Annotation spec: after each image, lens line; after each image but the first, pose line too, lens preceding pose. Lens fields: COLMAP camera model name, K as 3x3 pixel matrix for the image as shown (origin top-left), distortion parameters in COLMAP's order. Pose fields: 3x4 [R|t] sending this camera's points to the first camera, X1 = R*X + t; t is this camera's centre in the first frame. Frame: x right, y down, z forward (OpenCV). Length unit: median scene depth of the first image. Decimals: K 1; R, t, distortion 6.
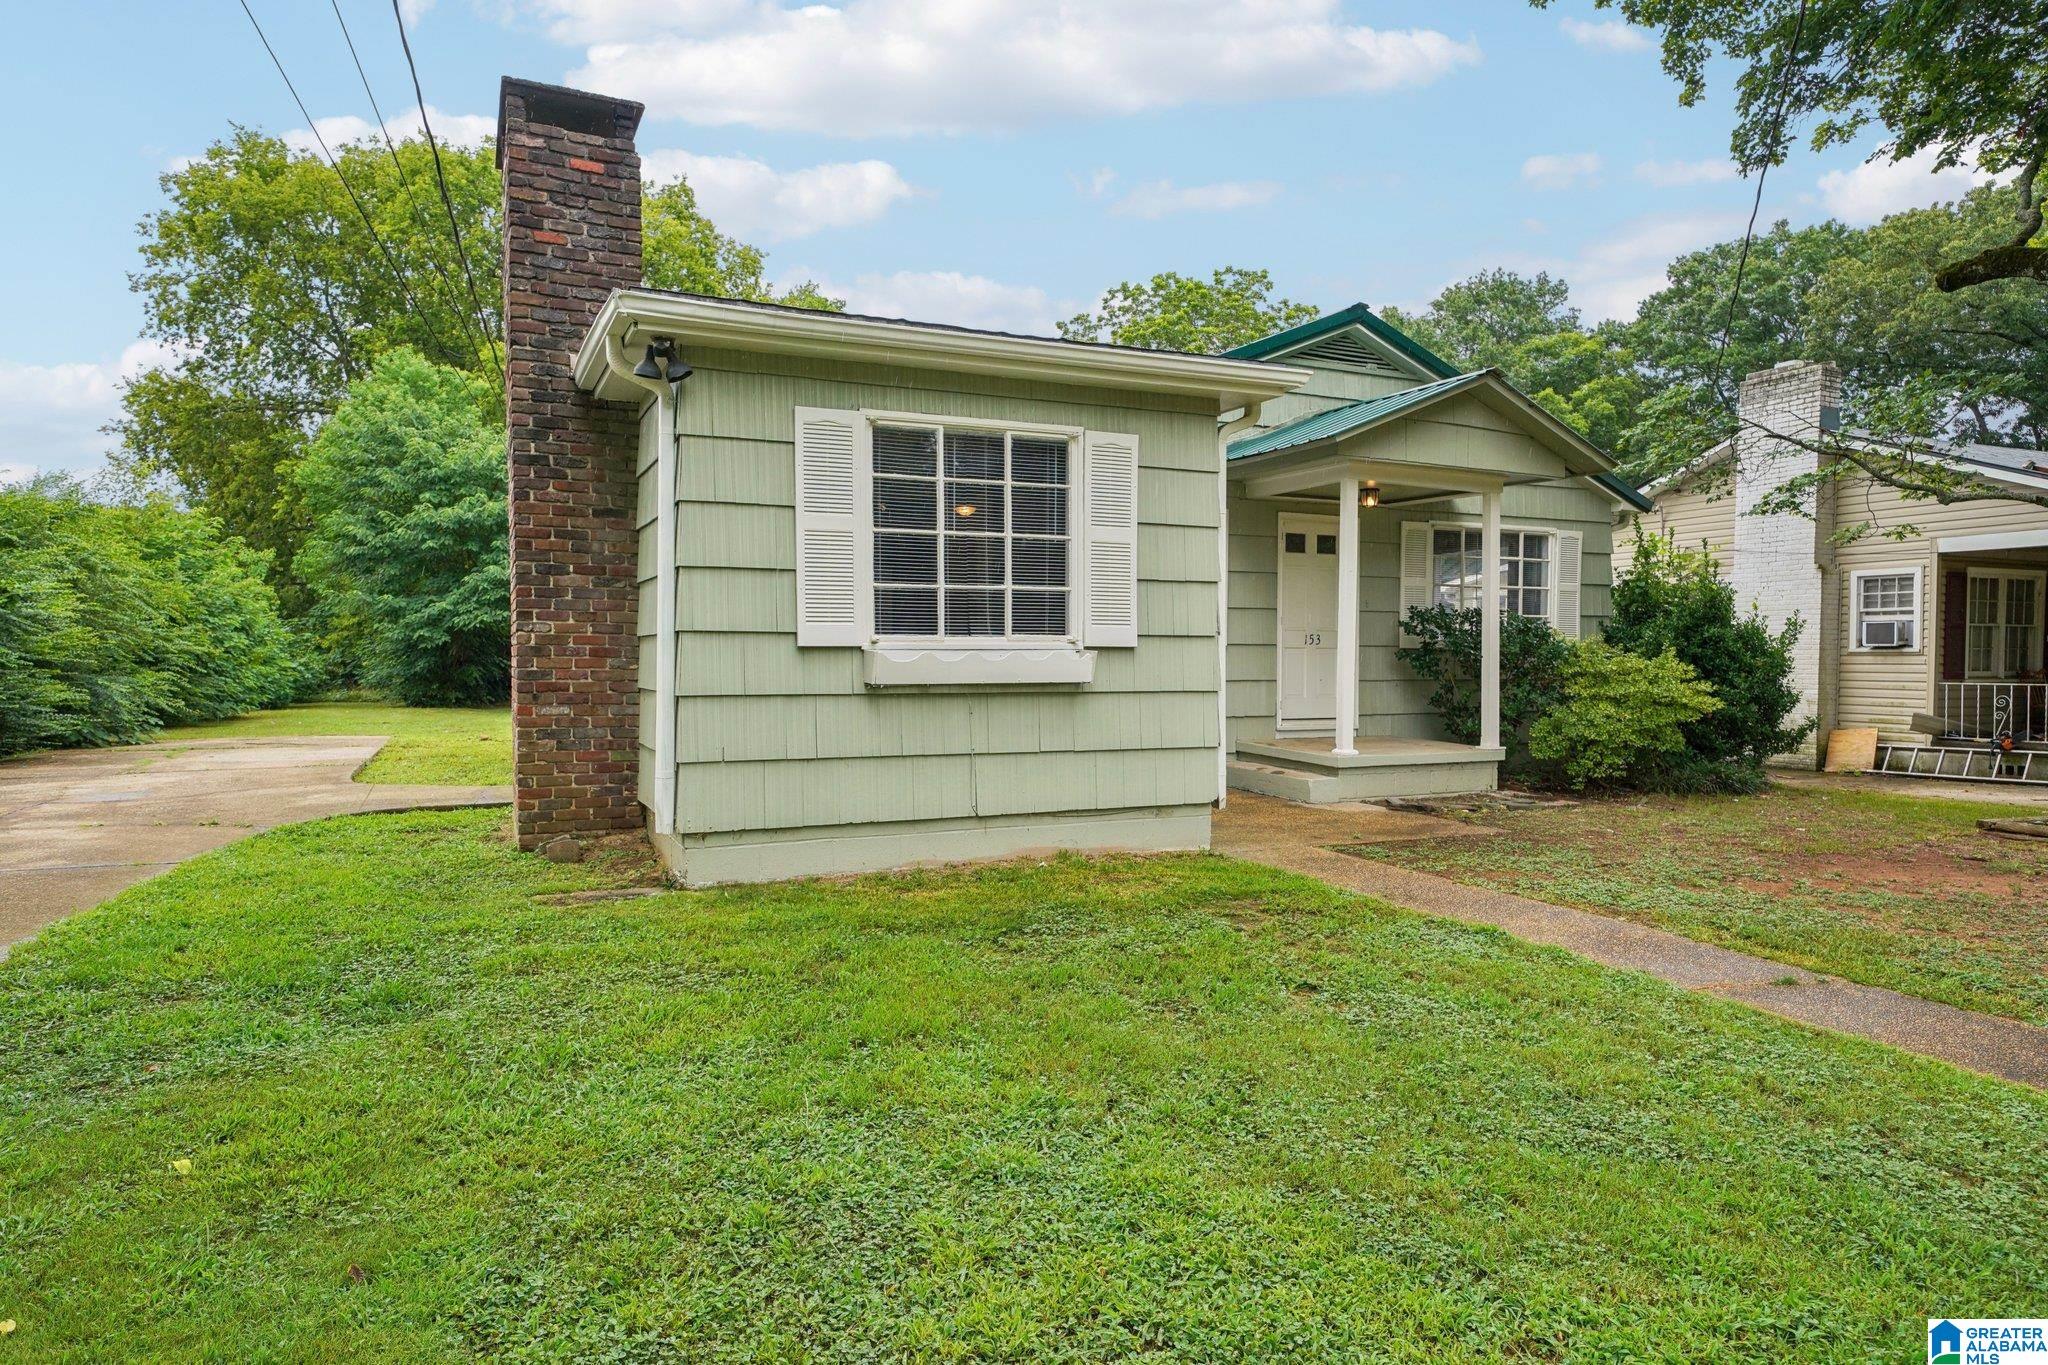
lens RADIAL K [[1240.1, 0, 1018.4], [0, 1240.1, 675.2], [0, 0, 1]] dist [0.022082, 0.002834]
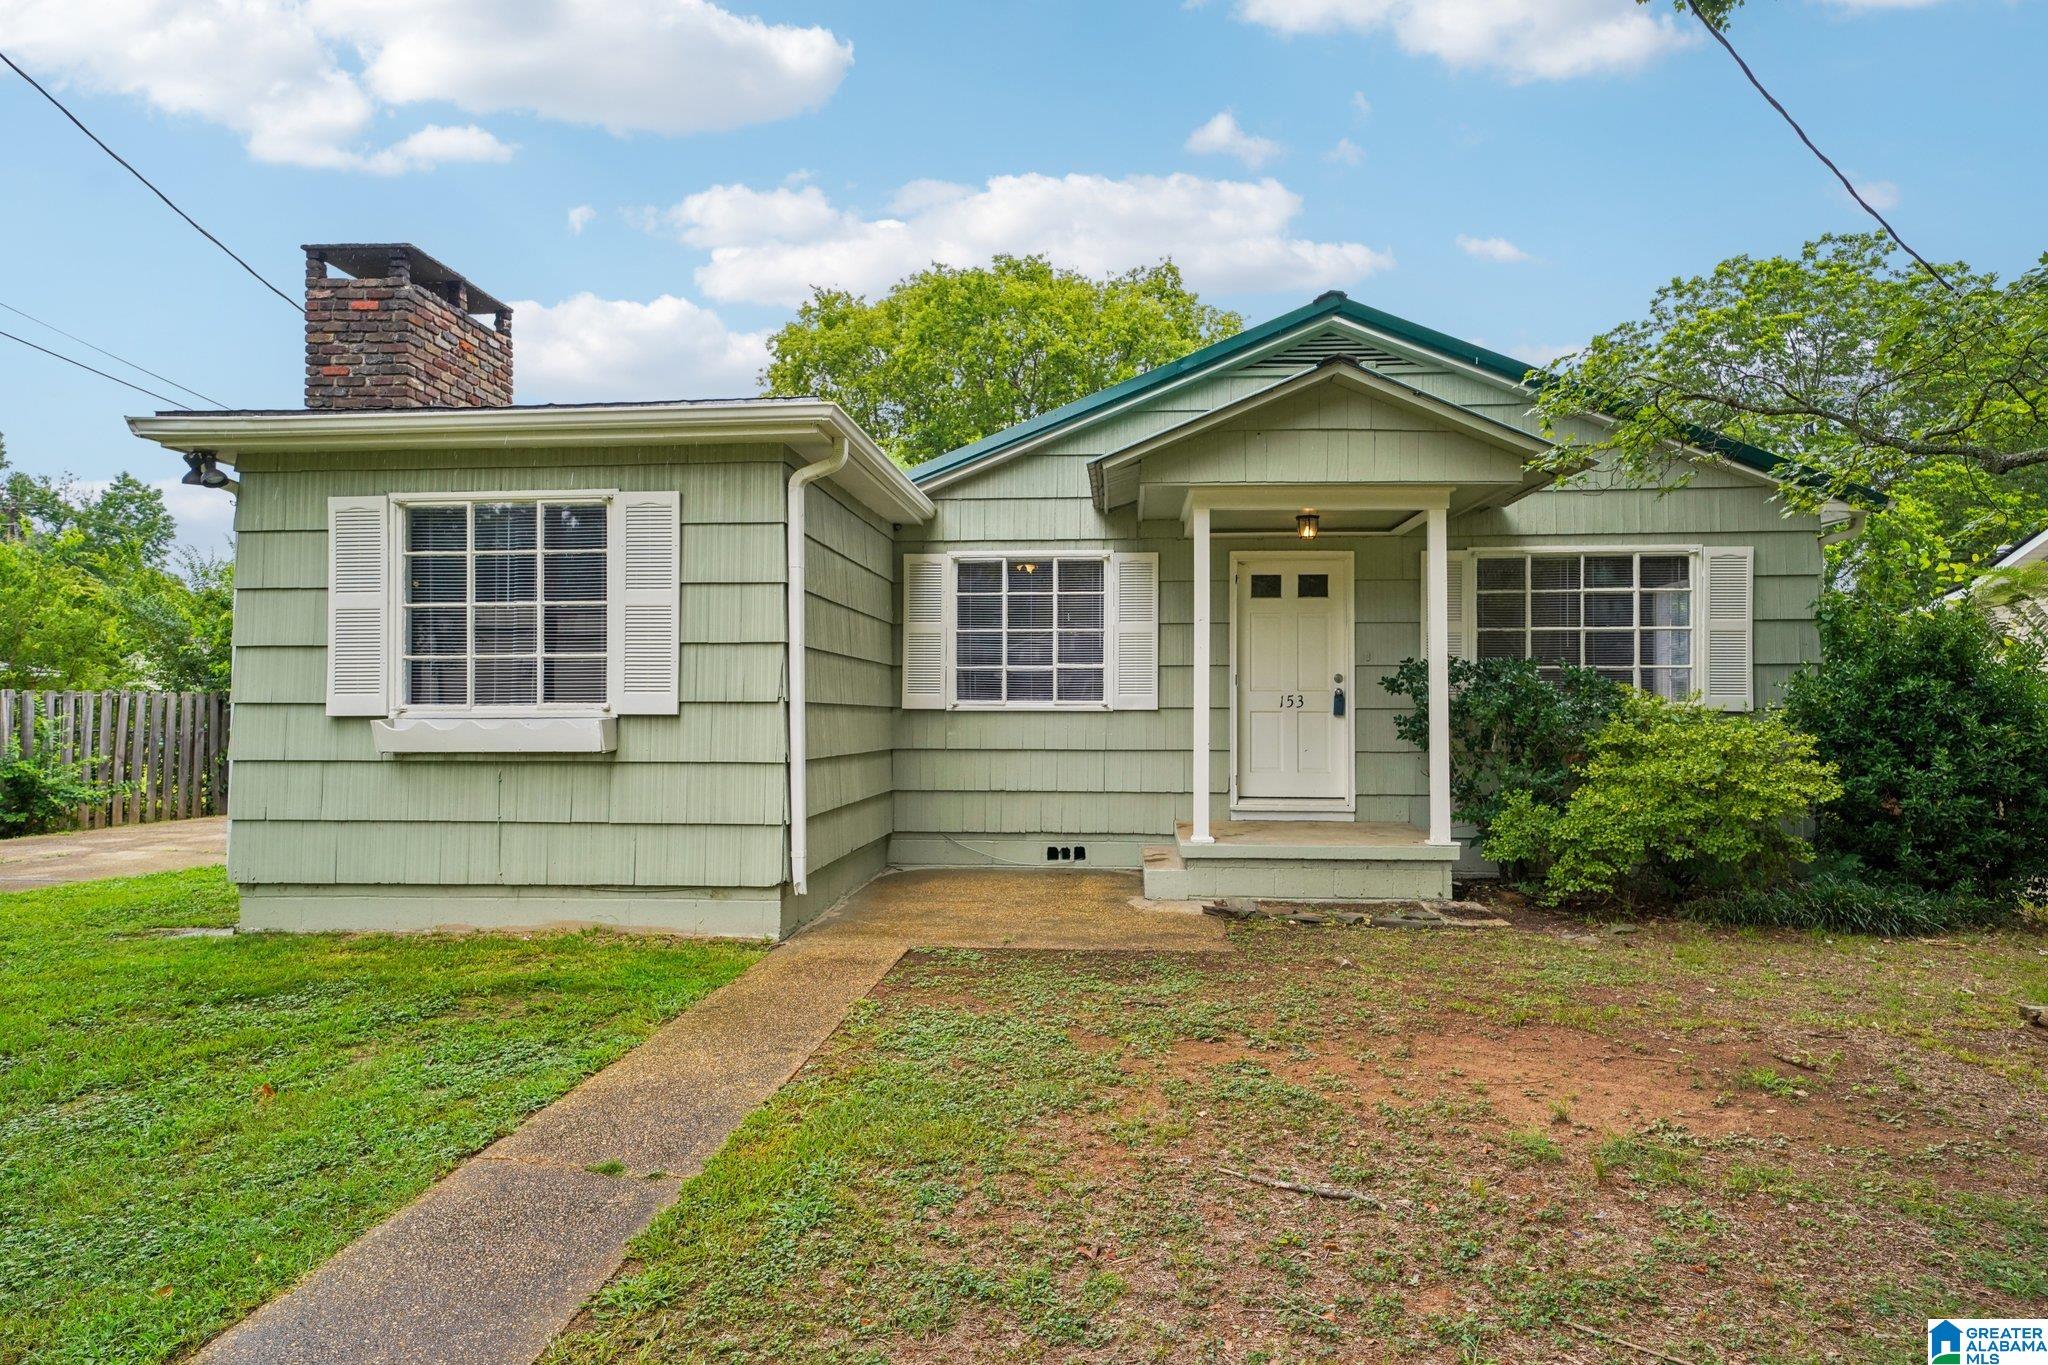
lens RADIAL K [[1240.1, 0, 1018.4], [0, 1240.1, 675.2], [0, 0, 1]] dist [0.022082, 0.002834]
pose [[0.867893, -0.017526, -0.496442, 0.778413], [-0.006259, 0.998912, -0.046206, -0.010696], [0.496712, 0.043209, 0.866839, 0.306821]]
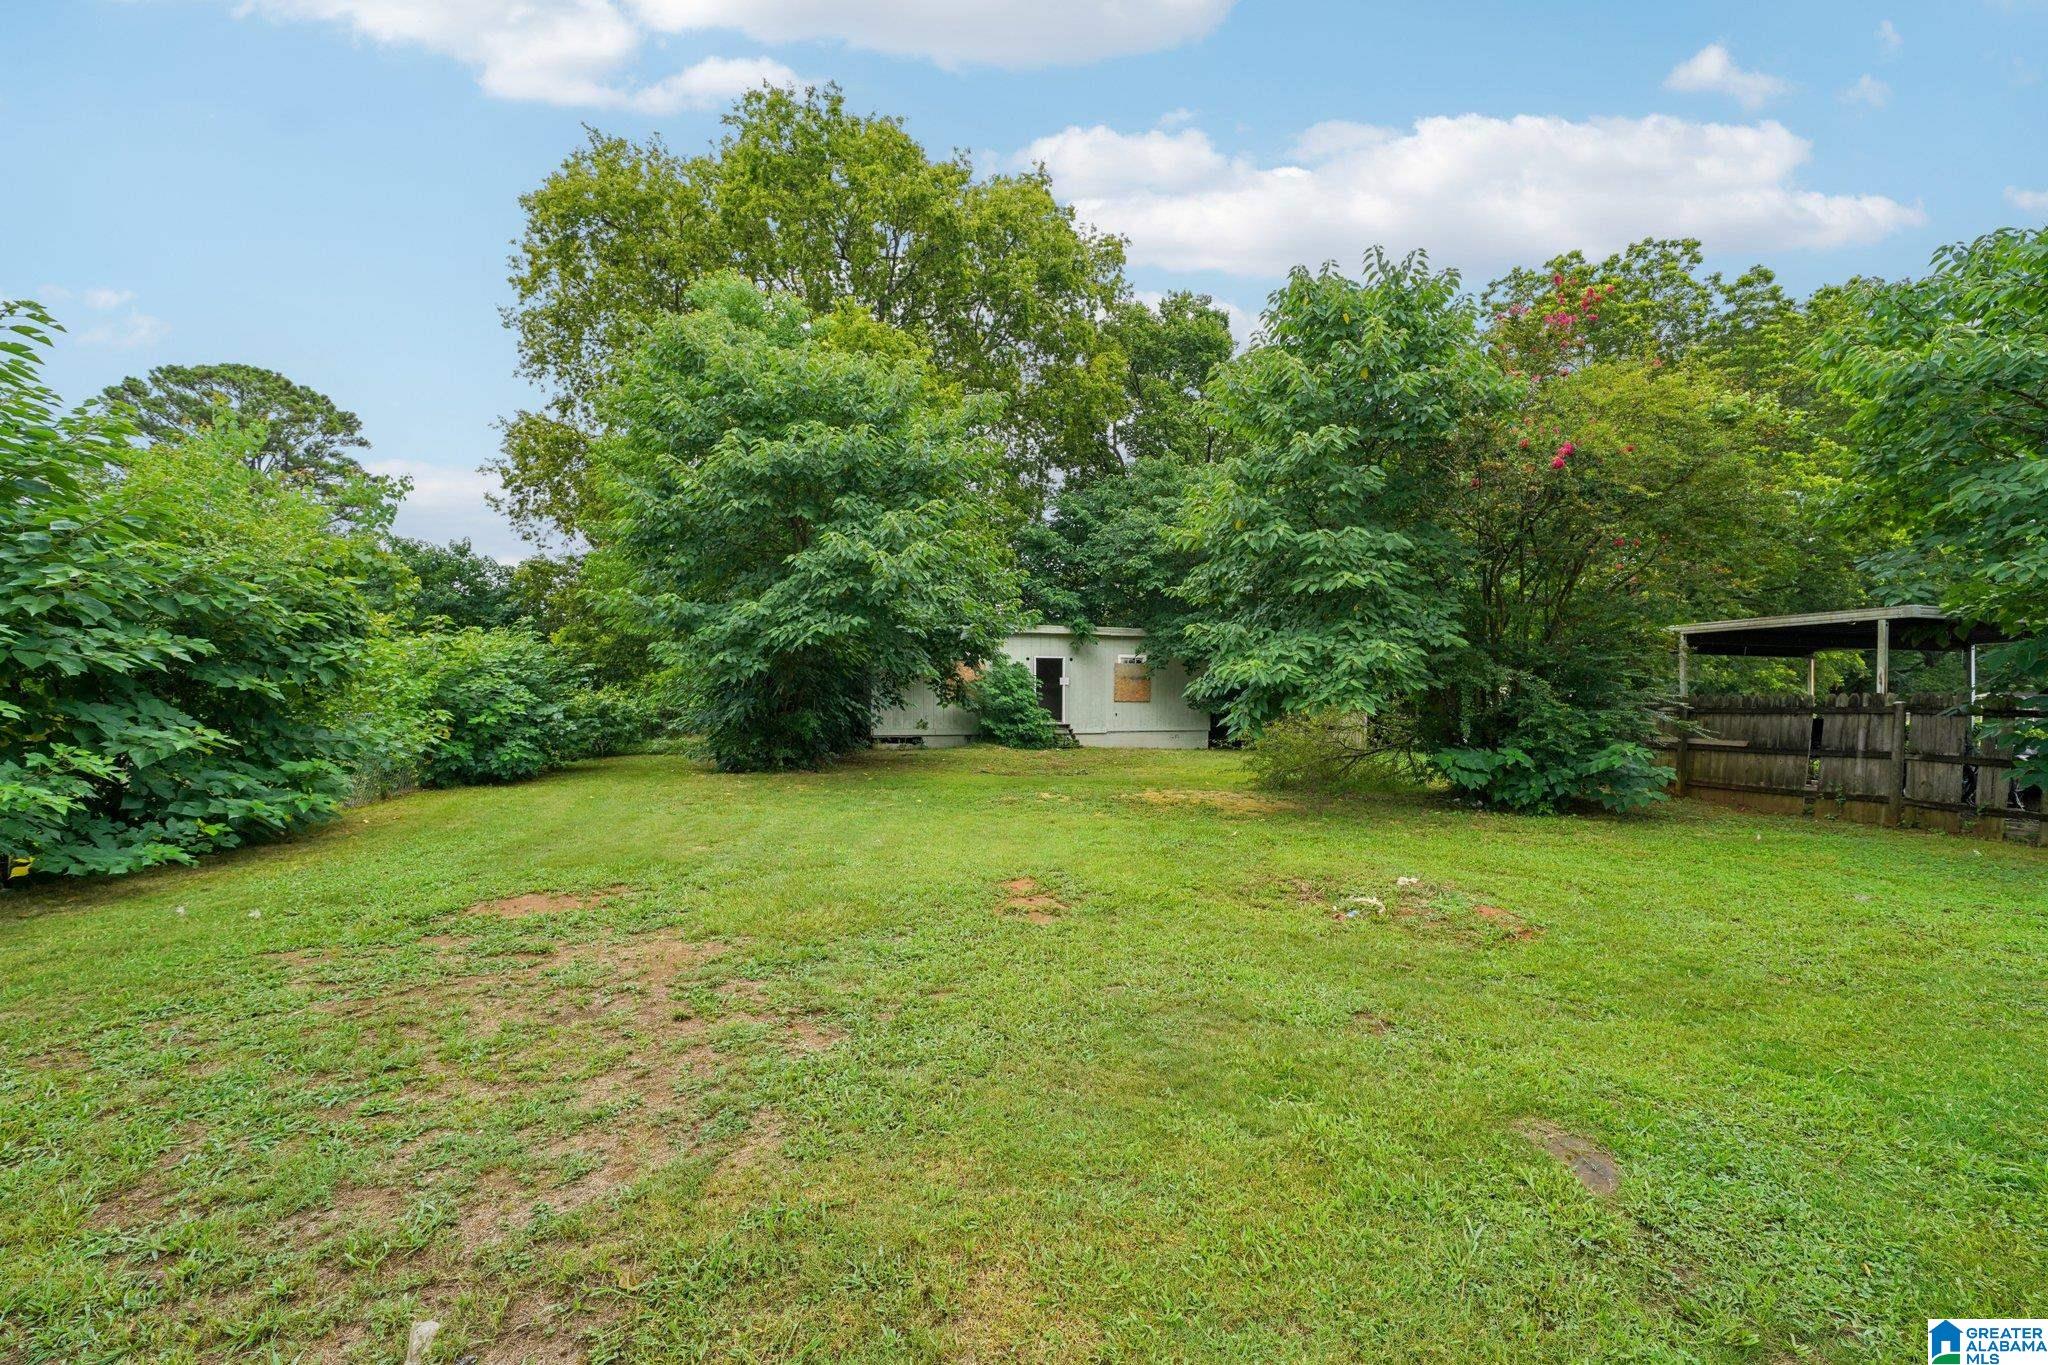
lens RADIAL K [[829.9, 0, 1024.0], [0, 829.9, 682.5], [0, 0, 1]] dist [-0.000316, -0.000035]
pose [[0.982350, -0.006112, -0.186952, -0.997705], [0.000915, 0.999611, -0.027872, -0.041388], [0.187049, 0.027209, 0.981974, 2.415073]]
